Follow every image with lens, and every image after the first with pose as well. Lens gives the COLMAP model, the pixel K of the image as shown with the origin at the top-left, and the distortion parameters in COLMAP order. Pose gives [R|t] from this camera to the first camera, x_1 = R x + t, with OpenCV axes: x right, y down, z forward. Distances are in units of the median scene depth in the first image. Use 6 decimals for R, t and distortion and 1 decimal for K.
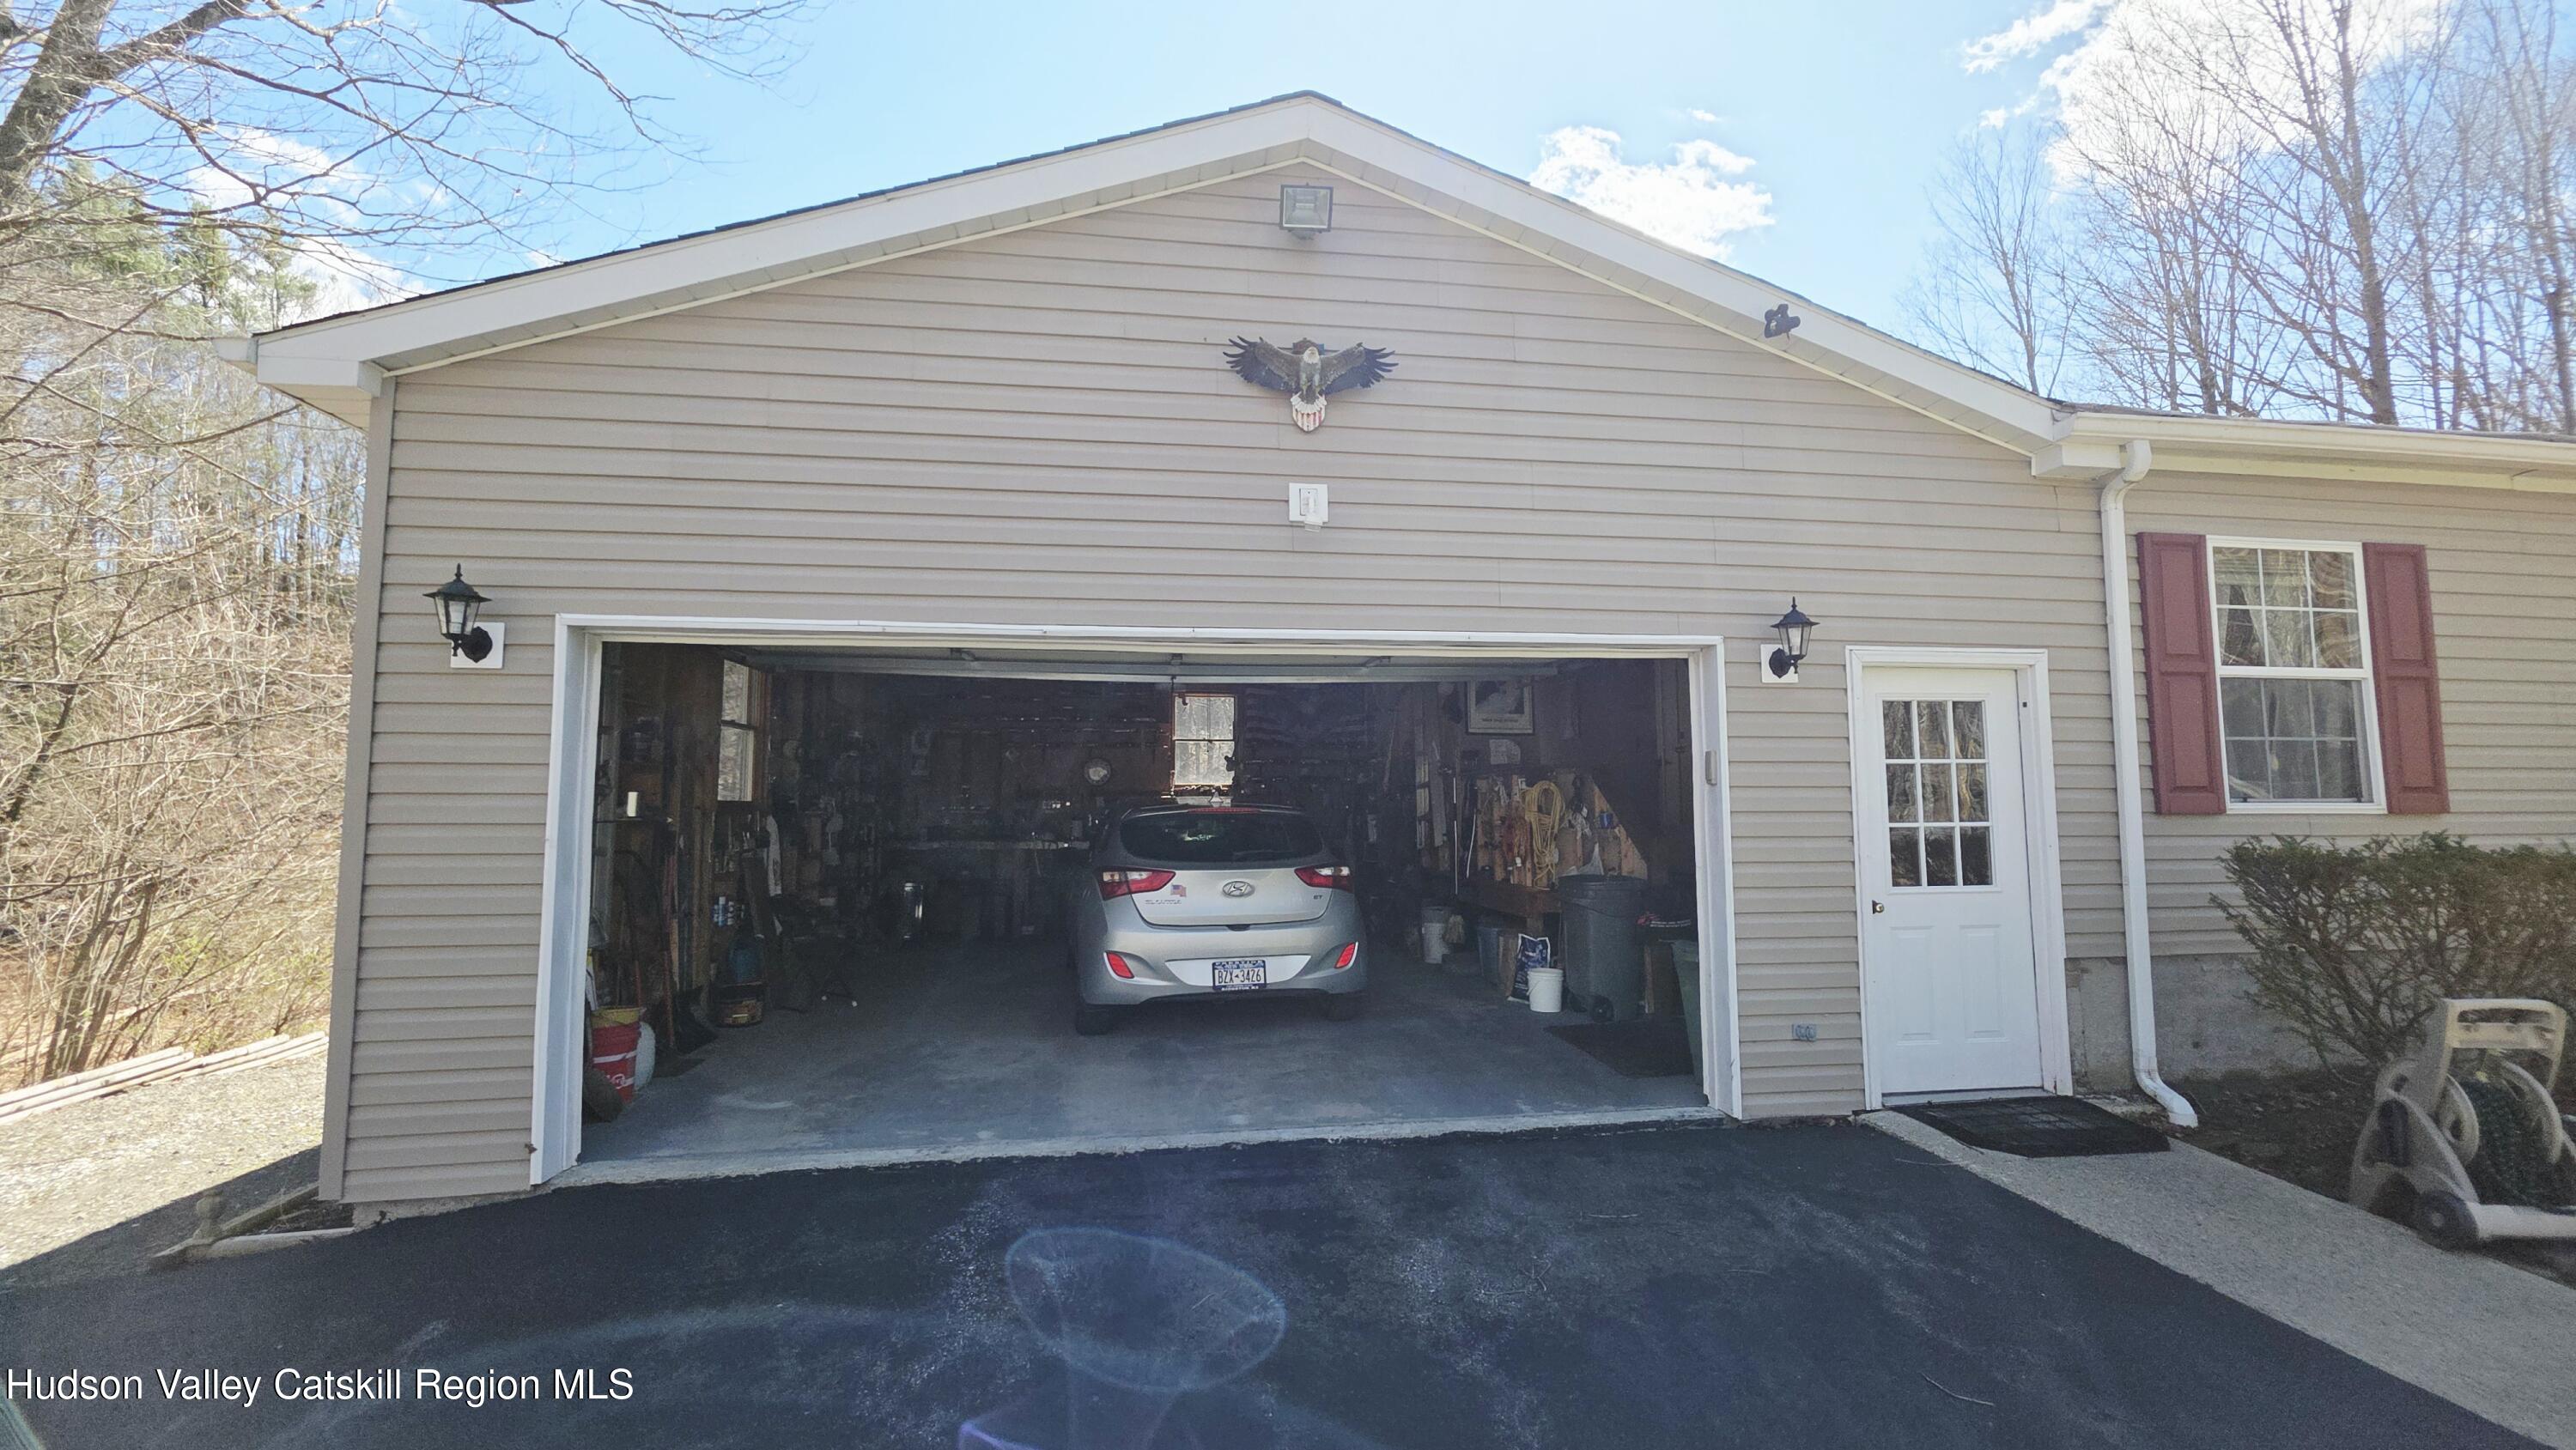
lens RADIAL K [[1029.4, 0, 1304.7], [0, 1029.4, 748.0], [0, 0, 1]] dist [0.012764, -0.007626]
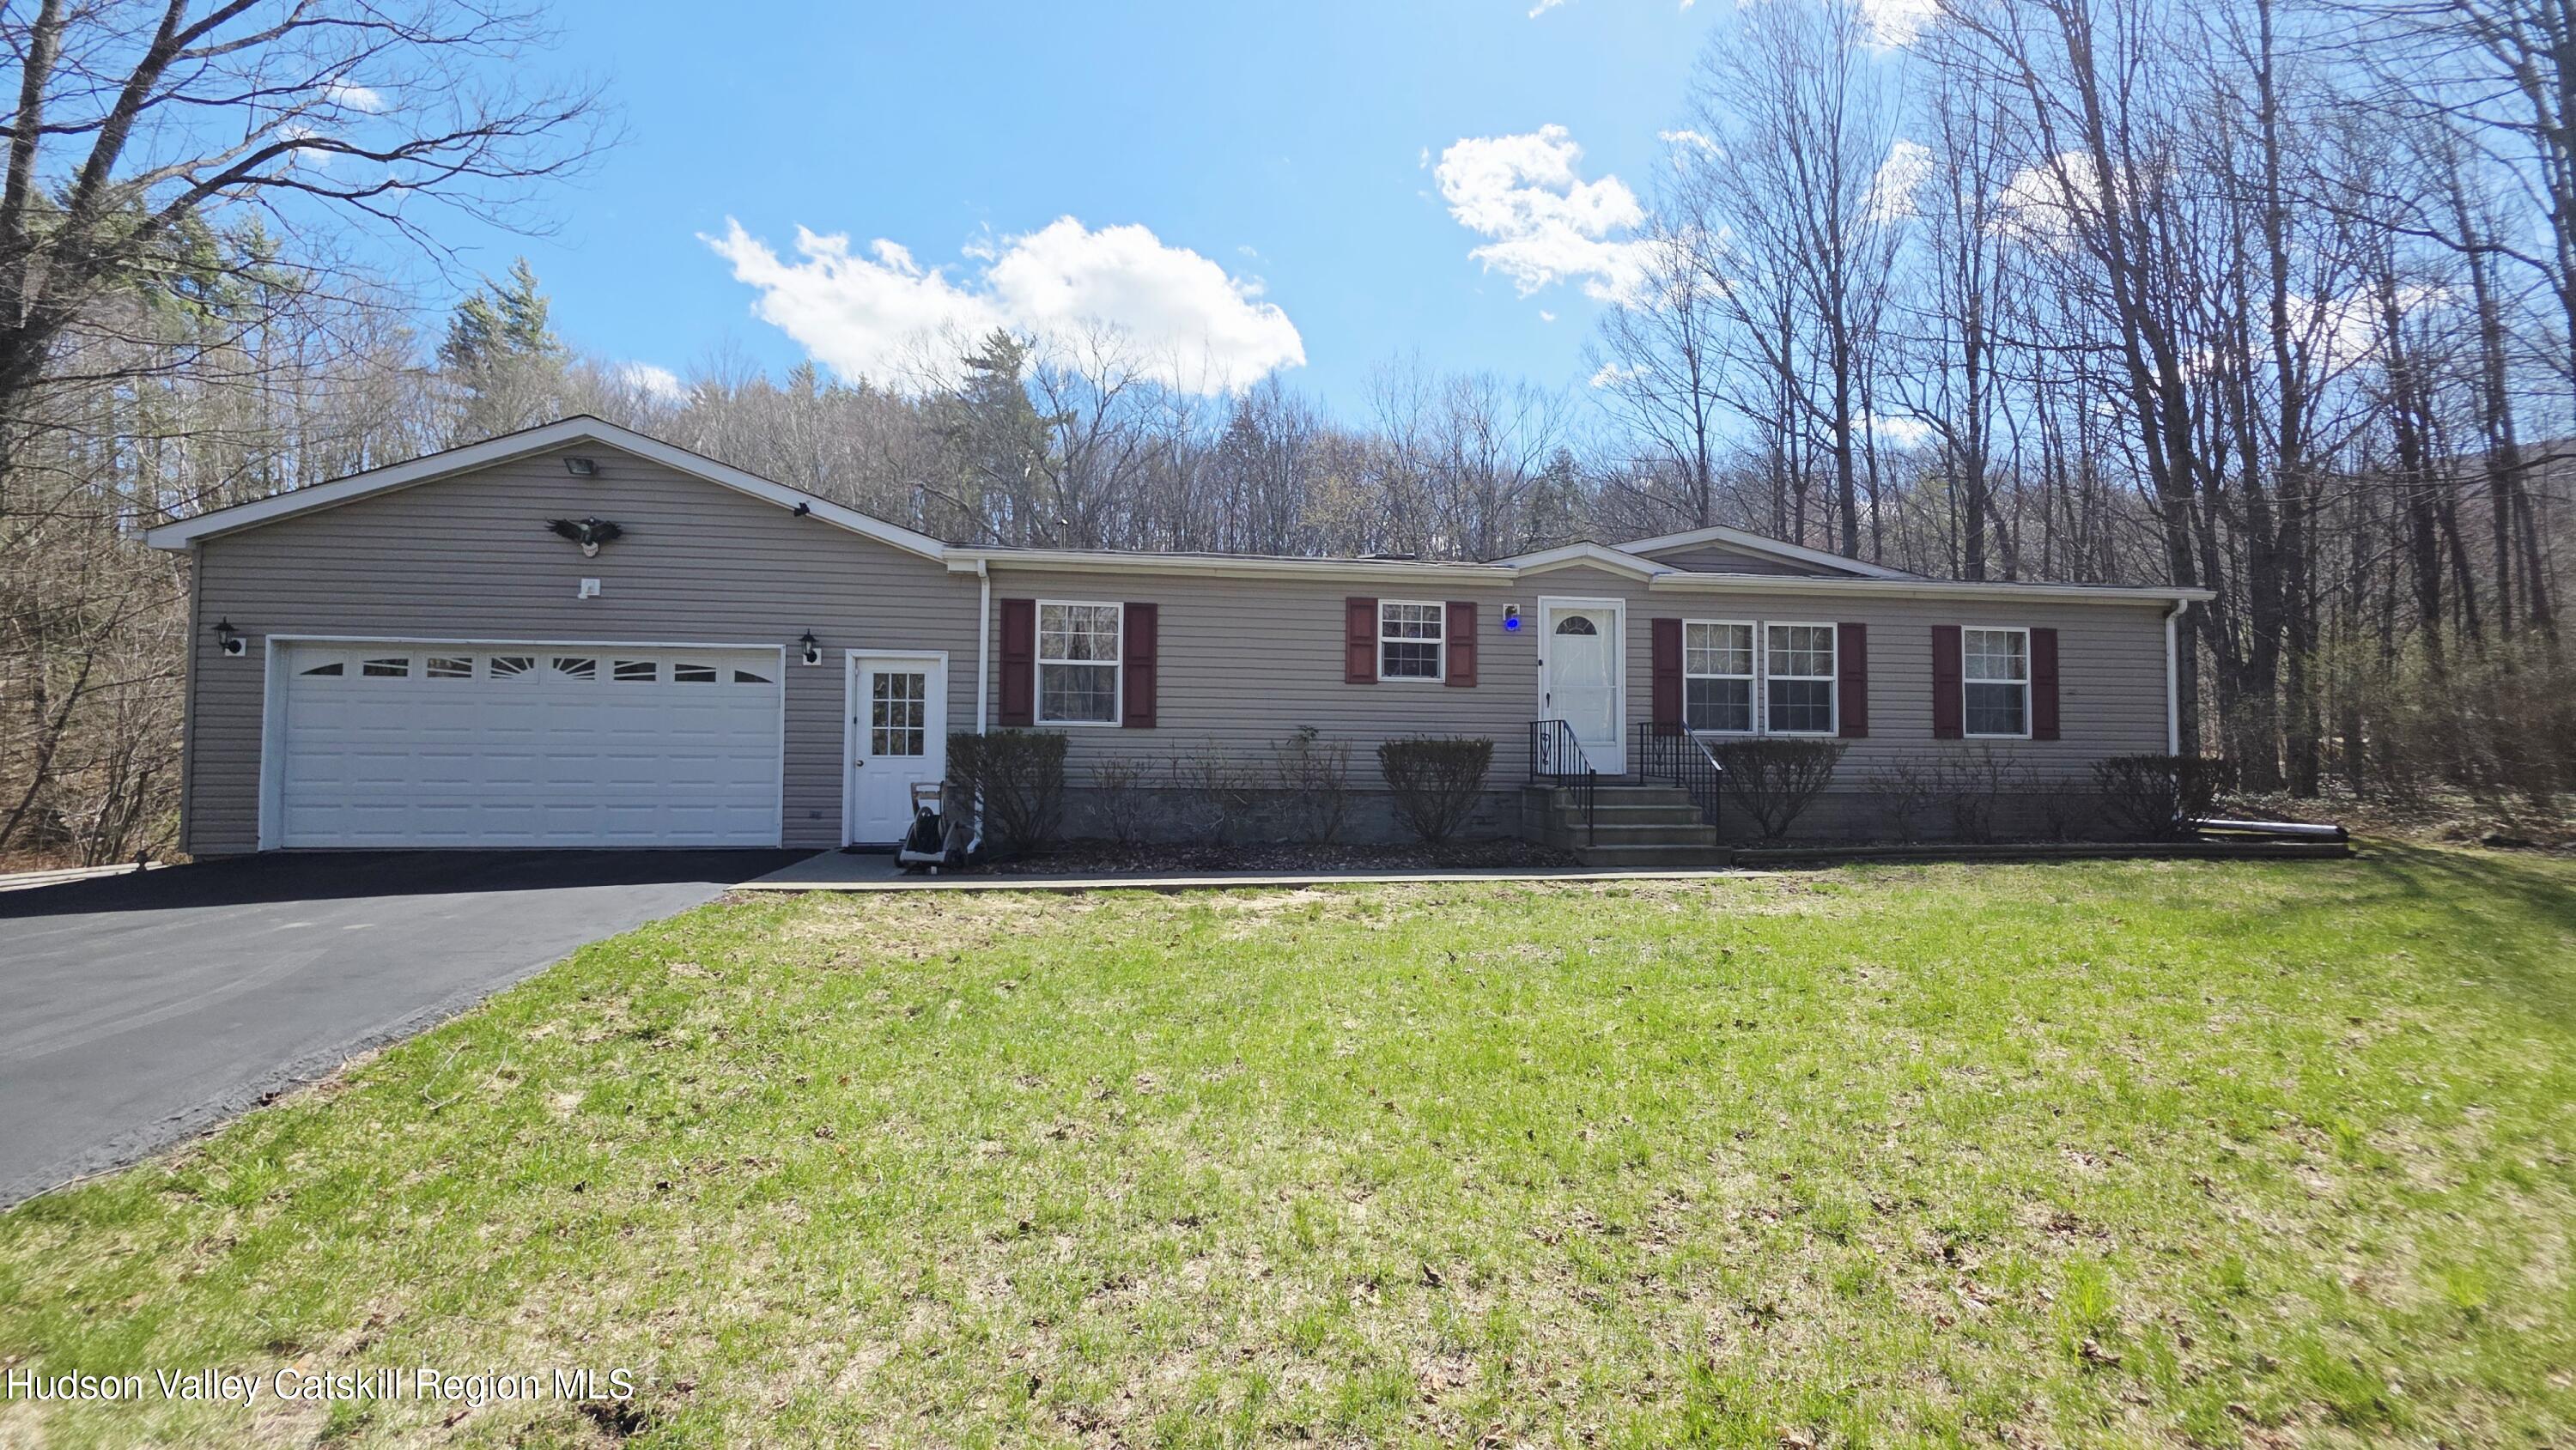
lens RADIAL K [[1029.4, 0, 1298.3], [0, 1029.4, 759.5], [0, 0, 1]] dist [0.012764, -0.007626]
pose [[0.999795, 0.012533, -0.015931, 1.622347], [-0.011702, 0.998622, 0.051168, 0.017081], [0.016550, -0.050971, 0.998563, -1.328823]]
